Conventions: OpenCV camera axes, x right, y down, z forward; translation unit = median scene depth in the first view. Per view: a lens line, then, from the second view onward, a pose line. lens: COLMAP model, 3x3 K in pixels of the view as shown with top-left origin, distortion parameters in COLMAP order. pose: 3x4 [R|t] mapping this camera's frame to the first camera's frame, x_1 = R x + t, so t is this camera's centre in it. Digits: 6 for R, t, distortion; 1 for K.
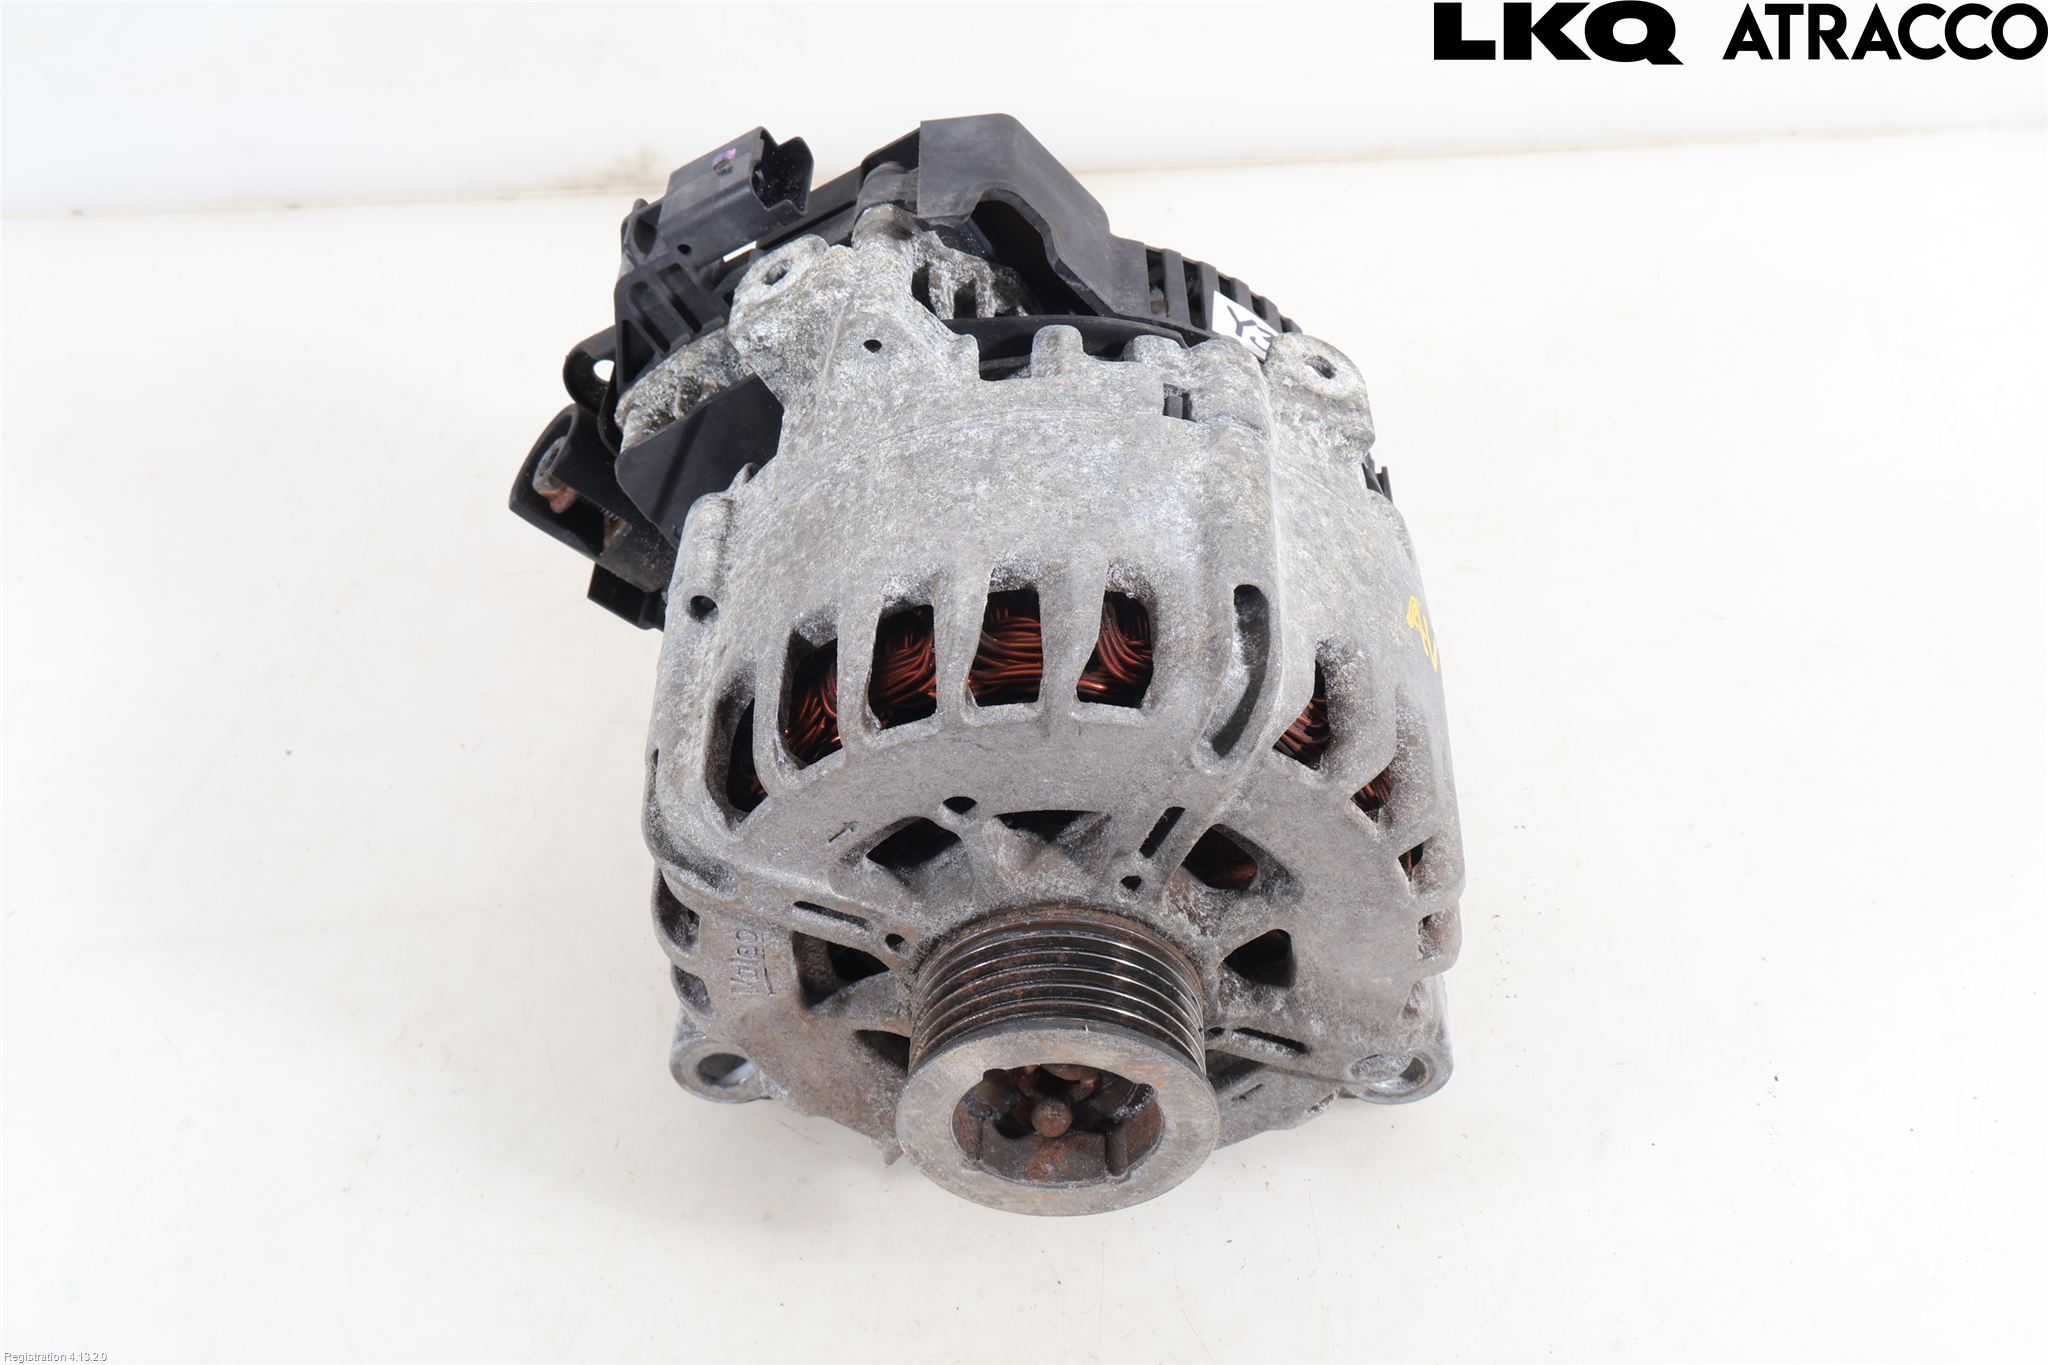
lens RADIAL K [[2289.5, 0, 1026.1], [0, 2289.5, 681.8], [0, 0, 1]] dist [-0.005982, 0.000000]
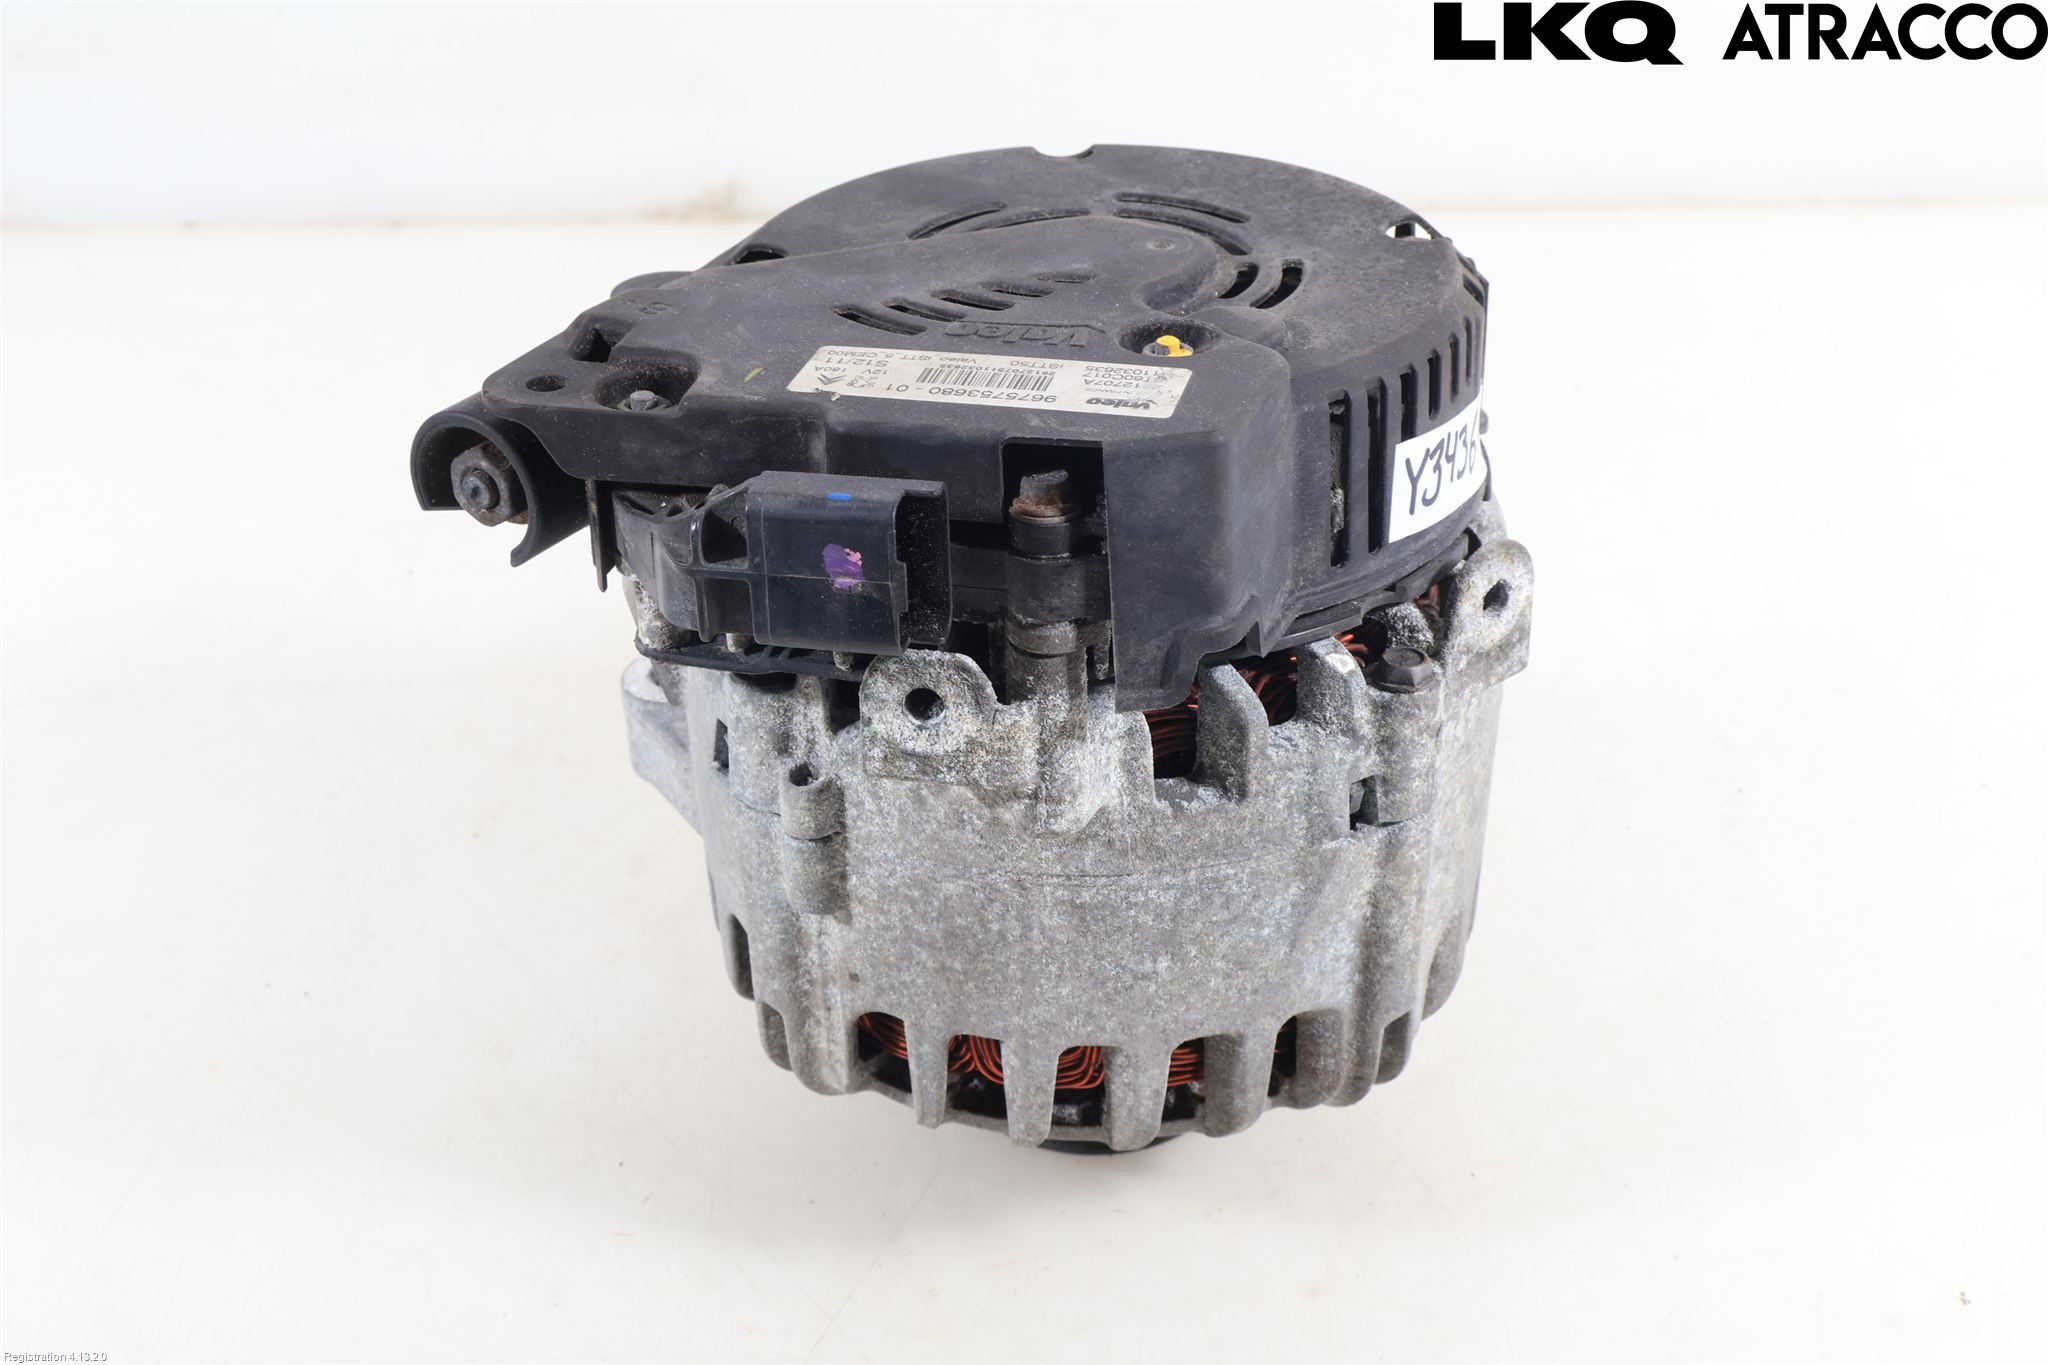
lens RADIAL K [[2731.1, 0, 1020.2], [0, 2731.1, 681.9], [0, 0, 1]] dist [0.117553, 0.000000]
pose [[0.947960, -0.185064, 0.259083, -0.349575], [-0.209876, 0.248707, 0.945567, -1.180117], [-0.239426, -0.950735, 0.196924, 0.887756]]
